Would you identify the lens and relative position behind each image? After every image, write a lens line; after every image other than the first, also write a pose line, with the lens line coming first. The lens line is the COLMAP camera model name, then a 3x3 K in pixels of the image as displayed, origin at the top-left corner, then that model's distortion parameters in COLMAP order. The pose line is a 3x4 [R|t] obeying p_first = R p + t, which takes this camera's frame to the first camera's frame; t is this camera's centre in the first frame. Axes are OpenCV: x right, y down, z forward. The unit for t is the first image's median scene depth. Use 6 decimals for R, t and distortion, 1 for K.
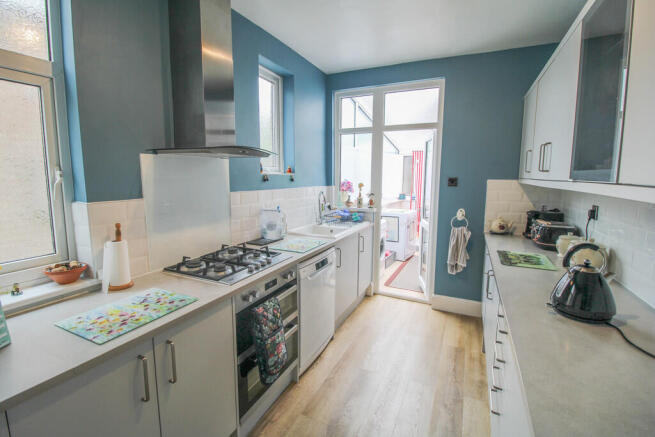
lens RADIAL K [[300.3, 0, 324.3], [0, 300.3, 214.1], [0, 0, 1]] dist [-0.027856, 0.000025]
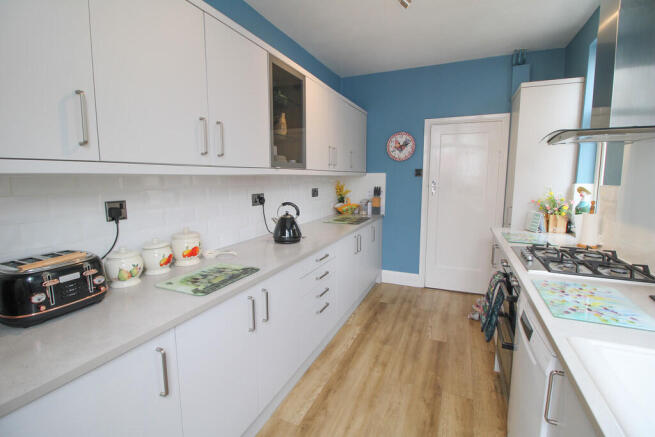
lens RADIAL K [[300.3, 0, 324.3], [0, 300.3, 214.1], [0, 0, 1]] dist [-0.027856, 0.000025]
pose [[-0.999870, 0.003785, -0.015685, 0.228859], [-0.000327, 0.967151, 0.254202, -0.196034], [0.016132, 0.254174, -0.967024, 1.888784]]
